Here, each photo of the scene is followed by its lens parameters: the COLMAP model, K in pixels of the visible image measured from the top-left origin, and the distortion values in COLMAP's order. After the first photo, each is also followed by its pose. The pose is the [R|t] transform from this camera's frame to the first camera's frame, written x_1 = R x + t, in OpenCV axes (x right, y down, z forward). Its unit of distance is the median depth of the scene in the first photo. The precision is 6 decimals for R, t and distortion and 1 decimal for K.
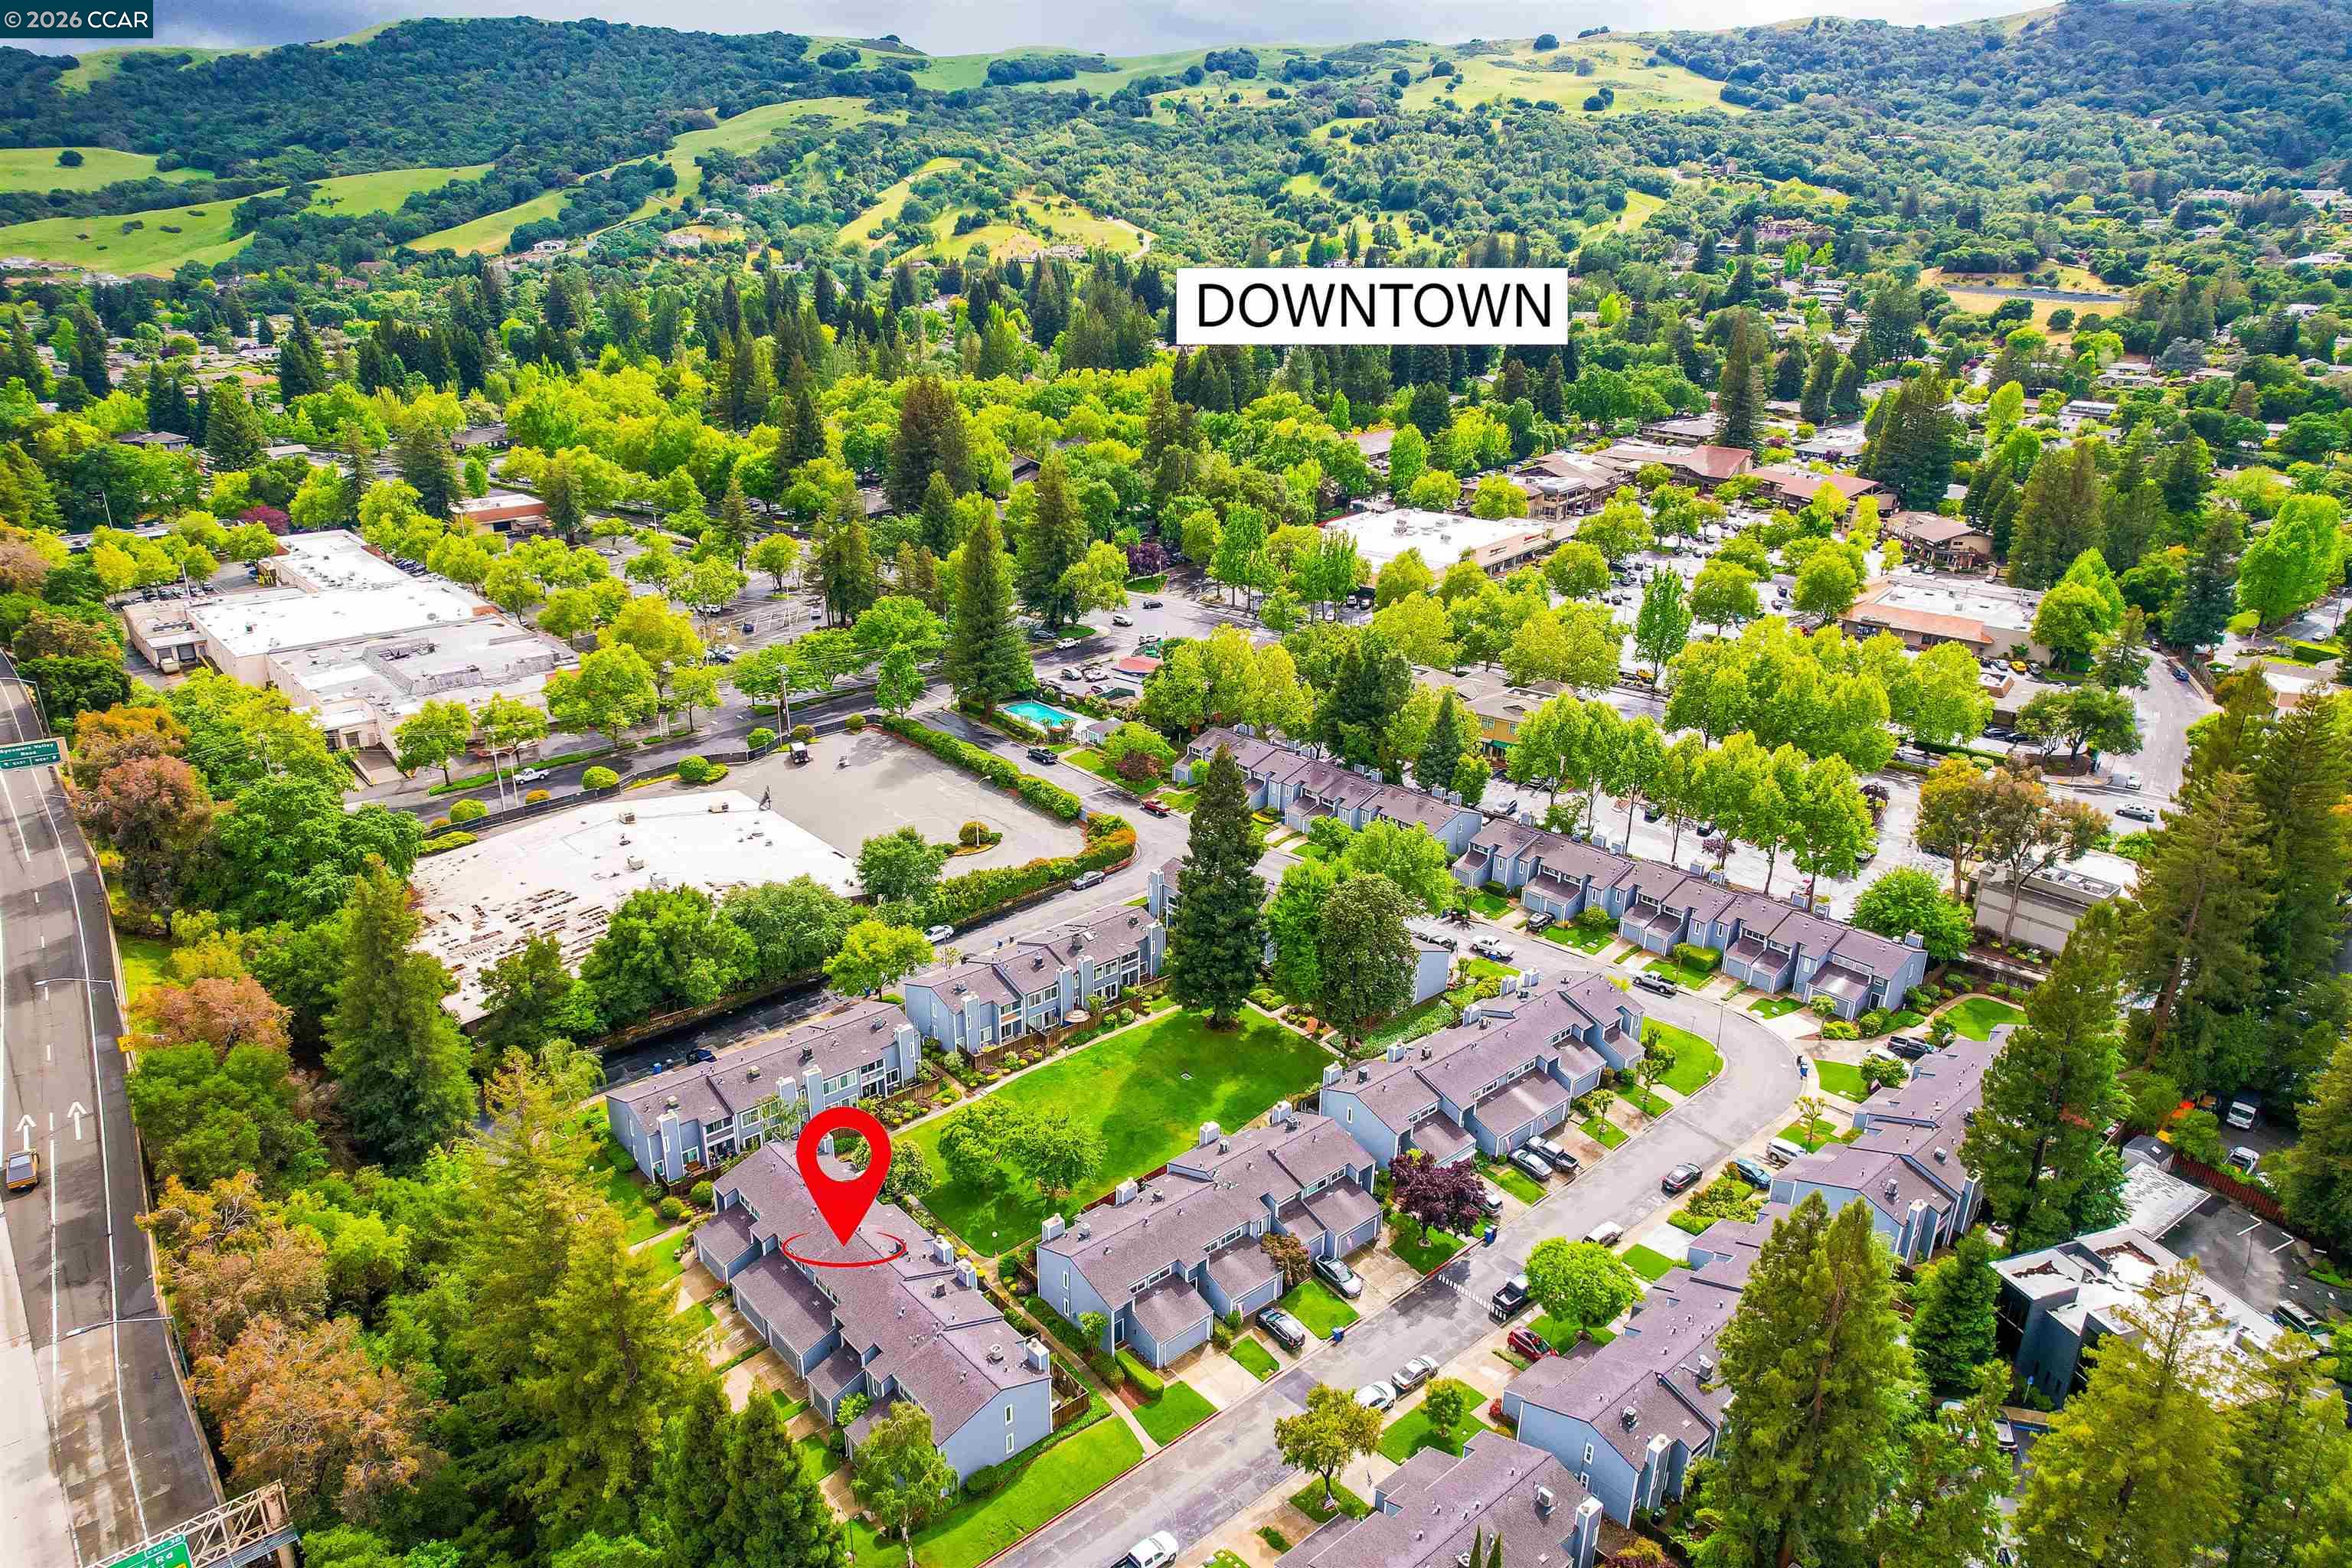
lens RADIAL K [[1522.3, 0, 1178.5], [0, 1522.3, 786.1], [0, 0, 1]] dist [-0.067841, 0.059782]
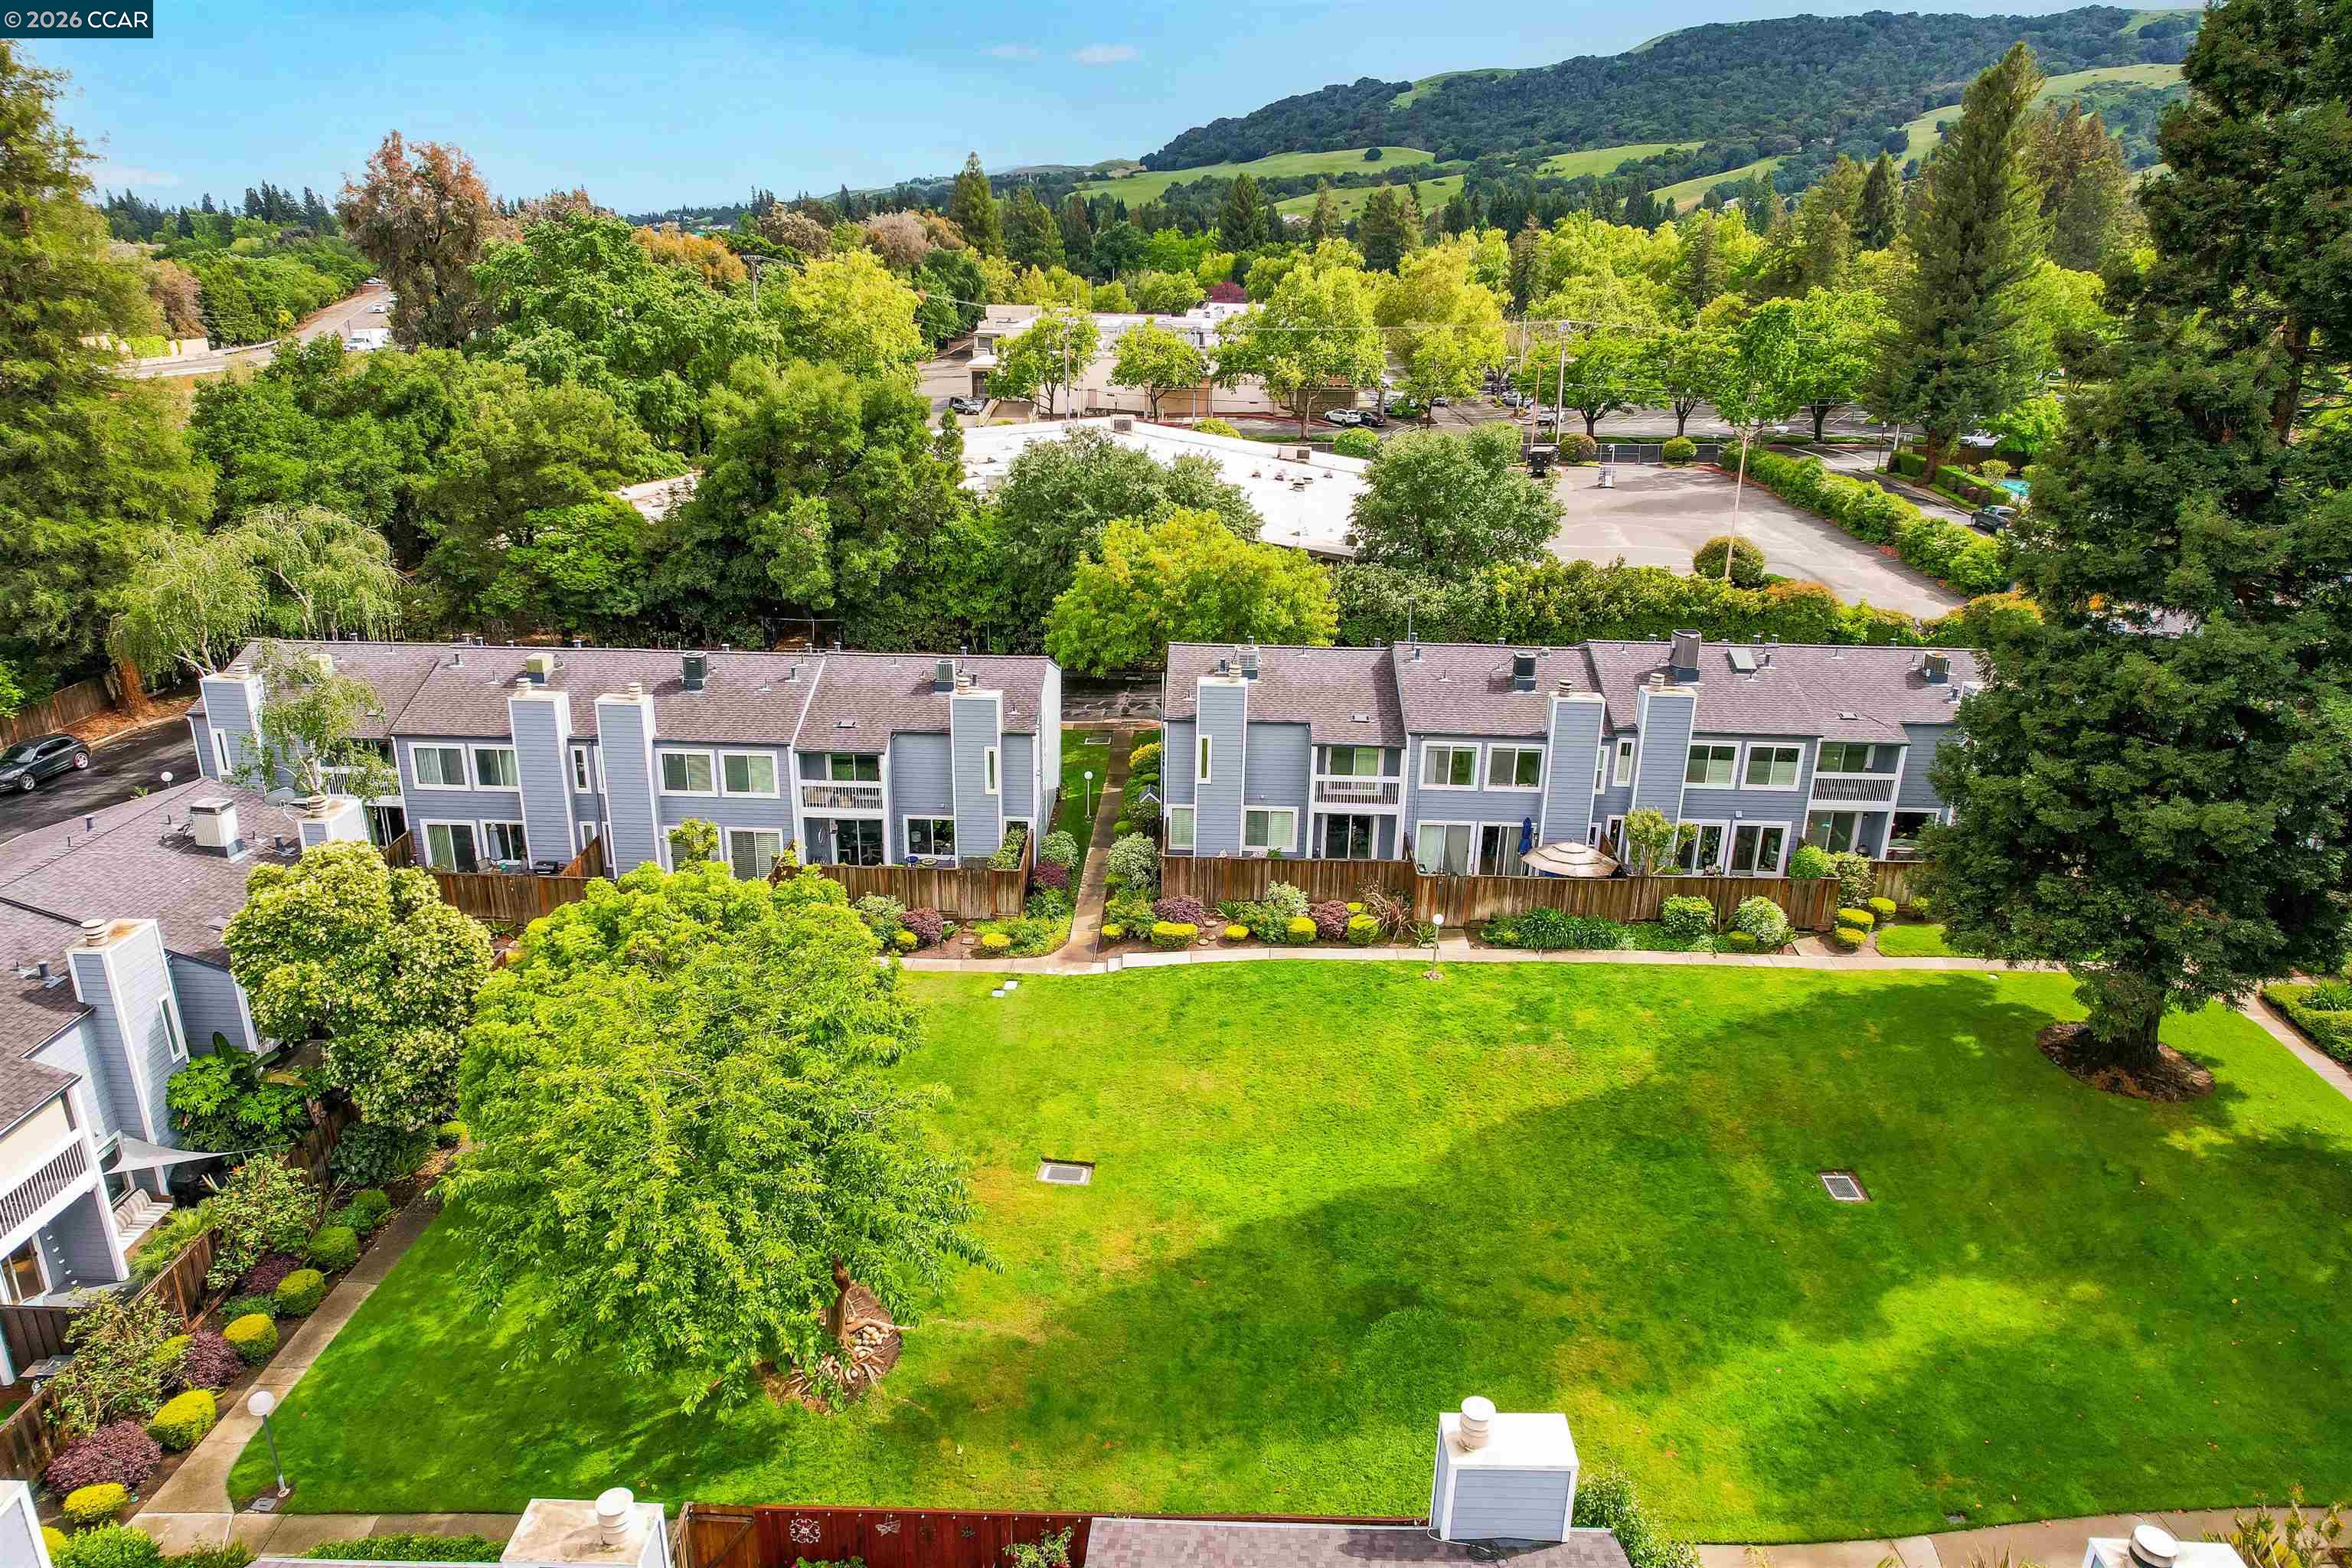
lens RADIAL K [[1522.3, 0, 1178.5], [0, 1522.3, 786.1], [0, 0, 1]] dist [-0.067841, 0.059782]
pose [[0.730044, 0.233463, -0.642285, 0.015509], [-0.253798, 0.965244, 0.062379, 0.034836], [0.634525, 0.117471, 0.763923, 0.183544]]
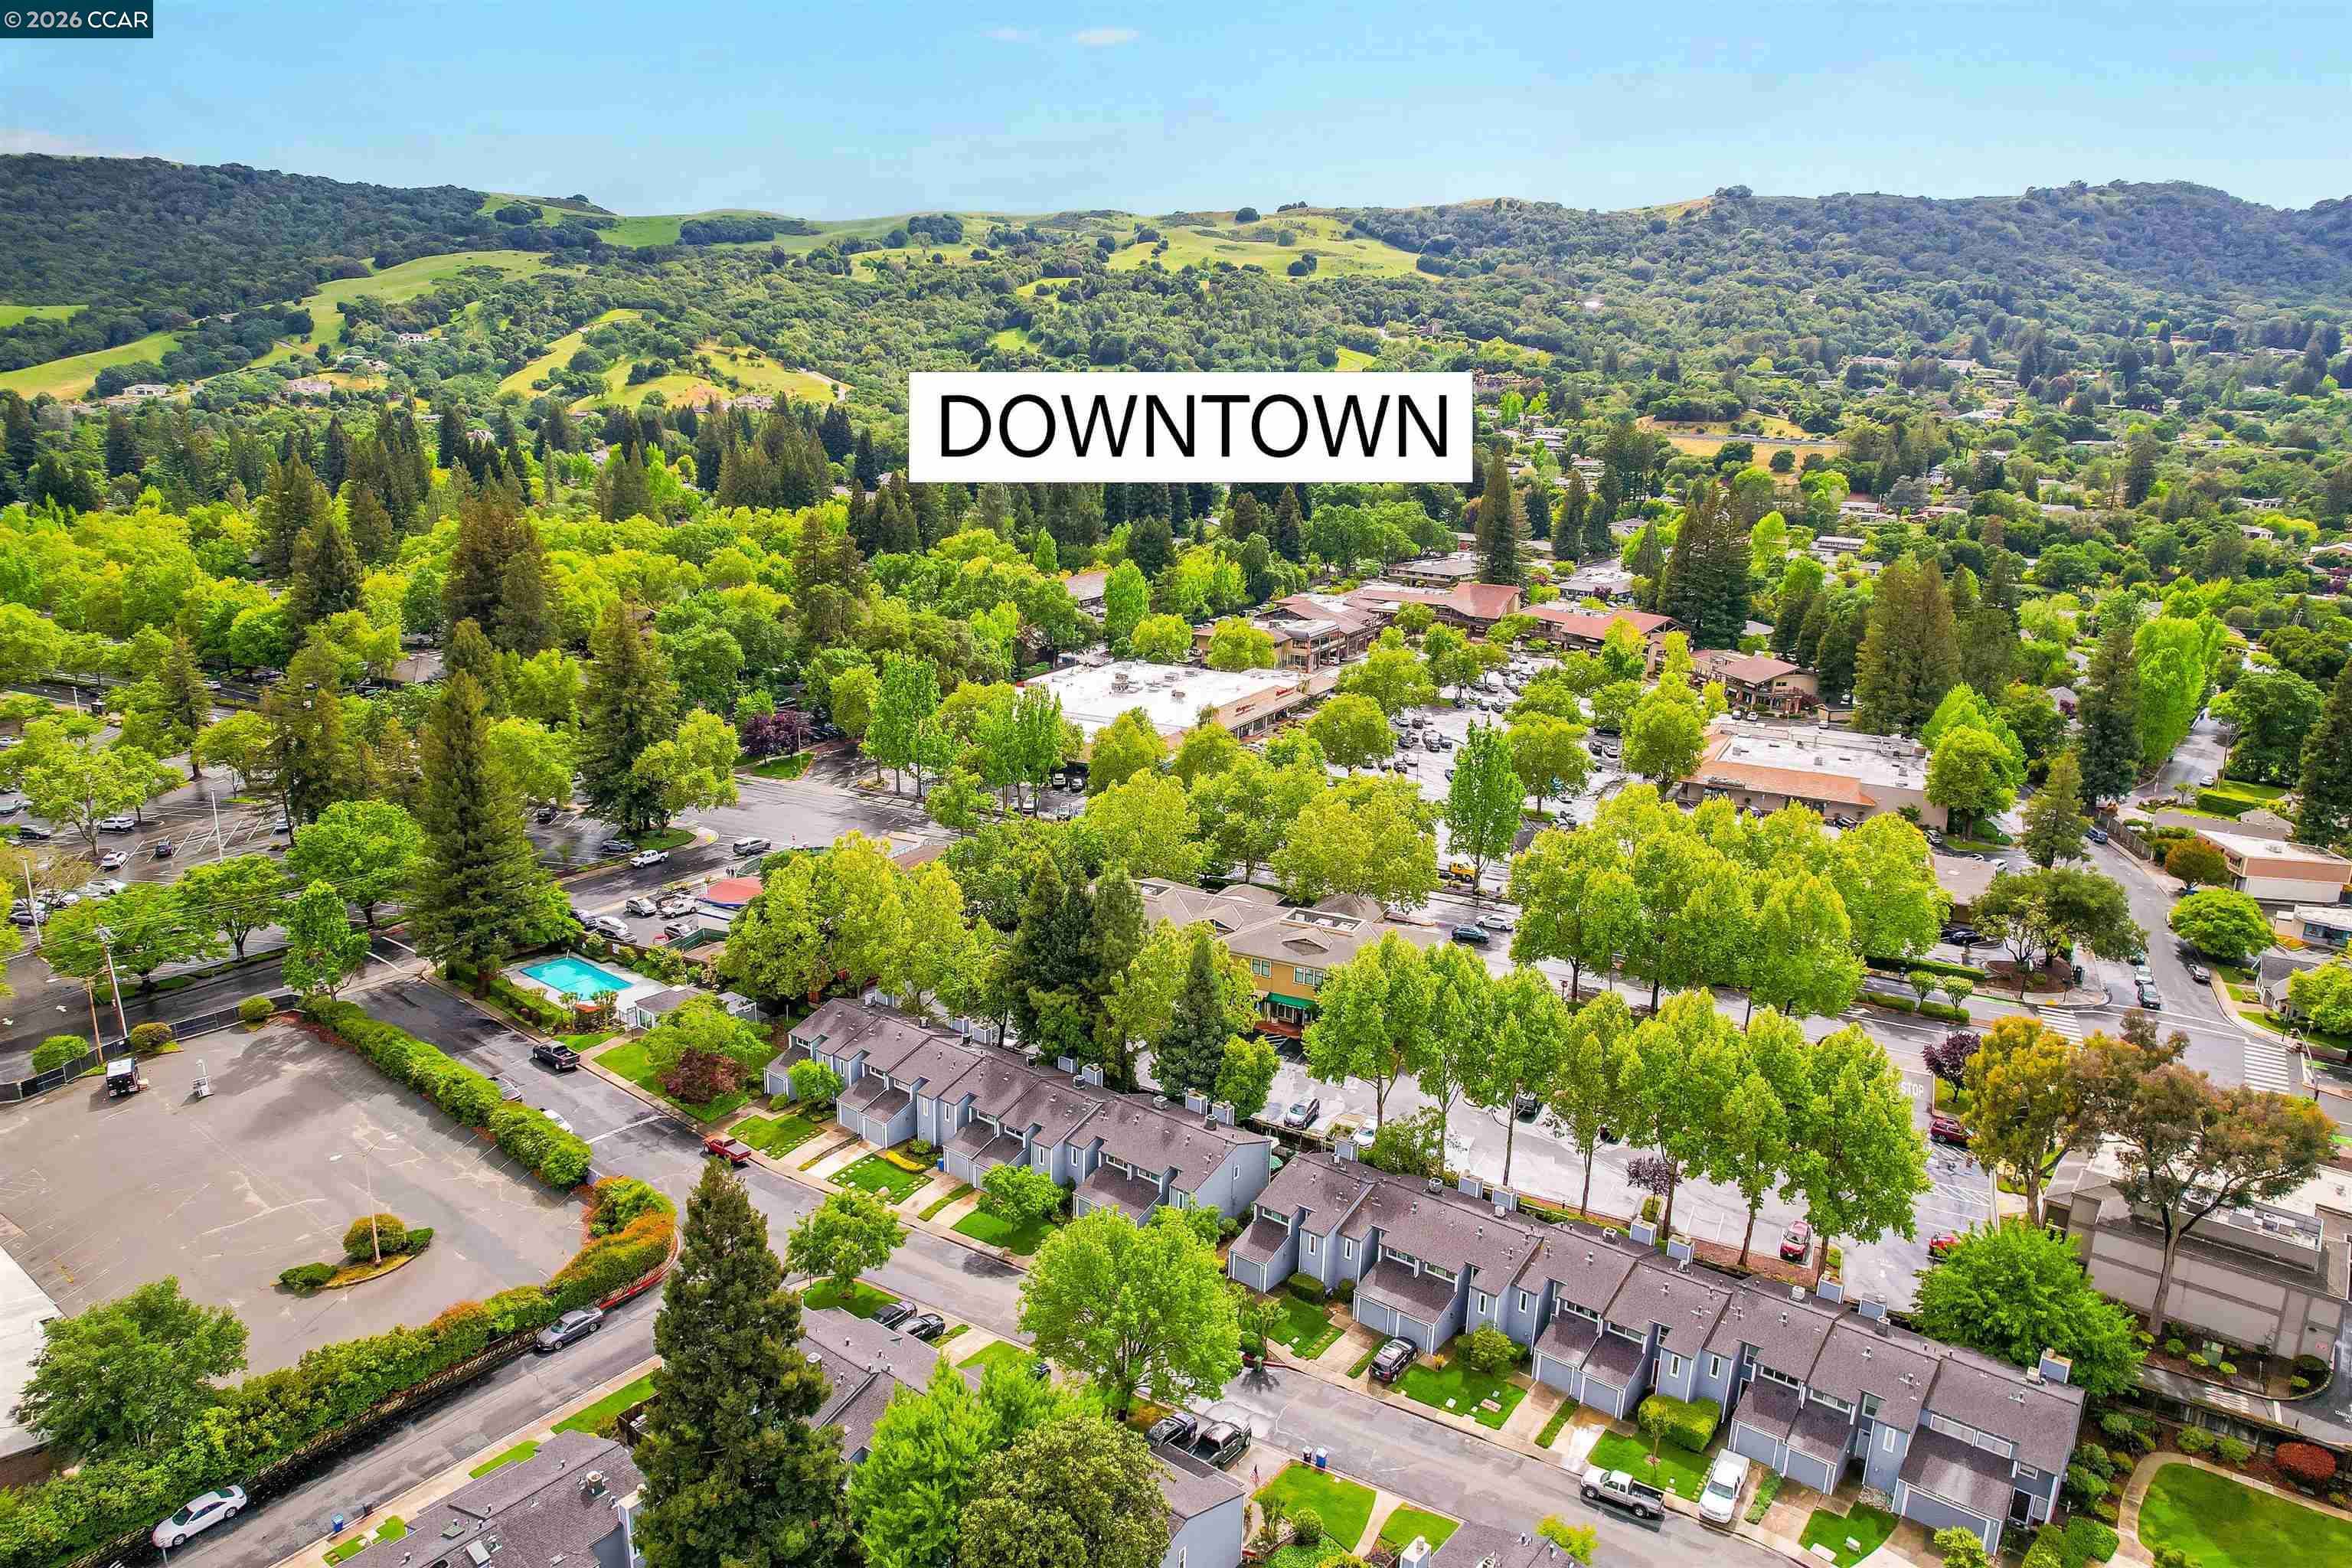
lens RADIAL K [[1522.3, 0, 1178.5], [0, 1522.3, 786.1], [0, 0, 1]] dist [-0.067841, 0.059782]
pose [[0.984100, -0.034010, 0.174330, 0.020785], [0.052679, 0.993222, -0.103606, -0.019479], [-0.169625, 0.111142, 0.979222, 0.129626]]
